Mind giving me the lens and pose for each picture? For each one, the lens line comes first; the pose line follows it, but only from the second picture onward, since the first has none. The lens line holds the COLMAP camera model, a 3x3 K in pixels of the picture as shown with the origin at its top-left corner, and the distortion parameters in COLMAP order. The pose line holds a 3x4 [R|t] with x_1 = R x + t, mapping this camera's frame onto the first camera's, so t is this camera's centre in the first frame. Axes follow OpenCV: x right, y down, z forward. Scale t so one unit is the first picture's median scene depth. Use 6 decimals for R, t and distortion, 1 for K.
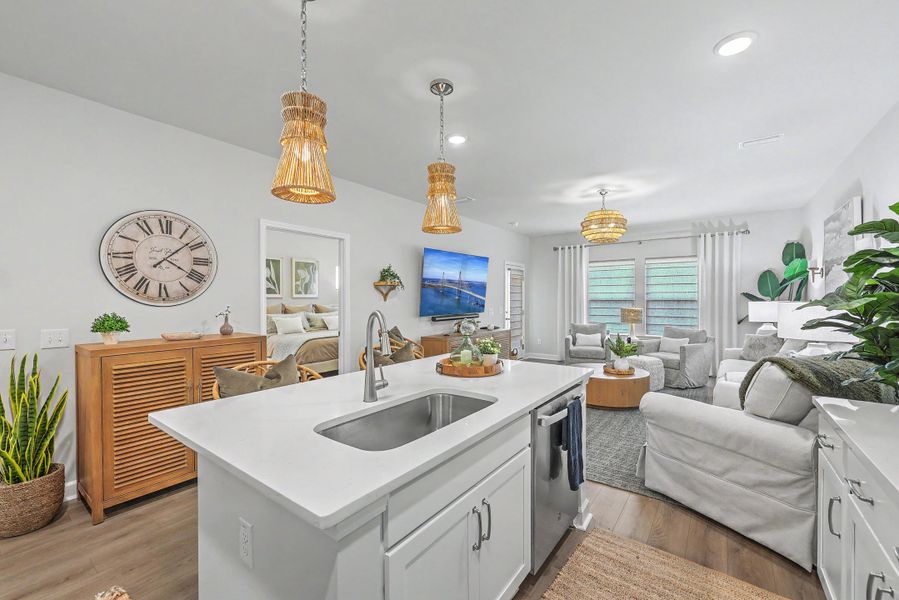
lens RADIAL K [[367.0, 0, 453.4], [0, 367.0, 301.6], [0, 0, 1]] dist [-0.000935, -0.000230]
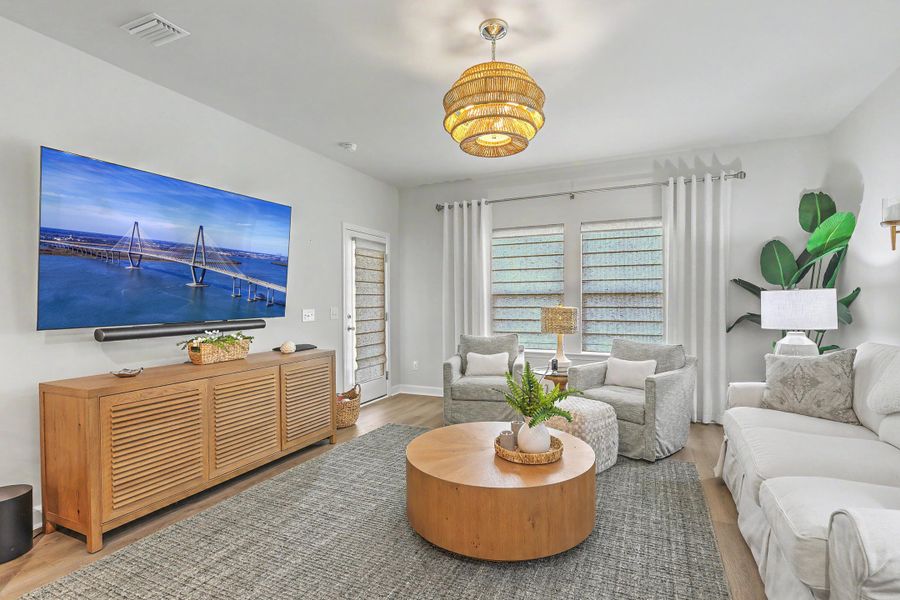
lens RADIAL K [[432.1, 0, 454.3], [0, 432.1, 307.3], [0, 0, 1]] dist [0.002917, 0.000465]
pose [[0.978156, -0.006658, 0.207767, 0.194647], [0.005082, 0.999954, 0.008116, 0.012685], [-0.207811, -0.006883, 0.978145, 0.392466]]
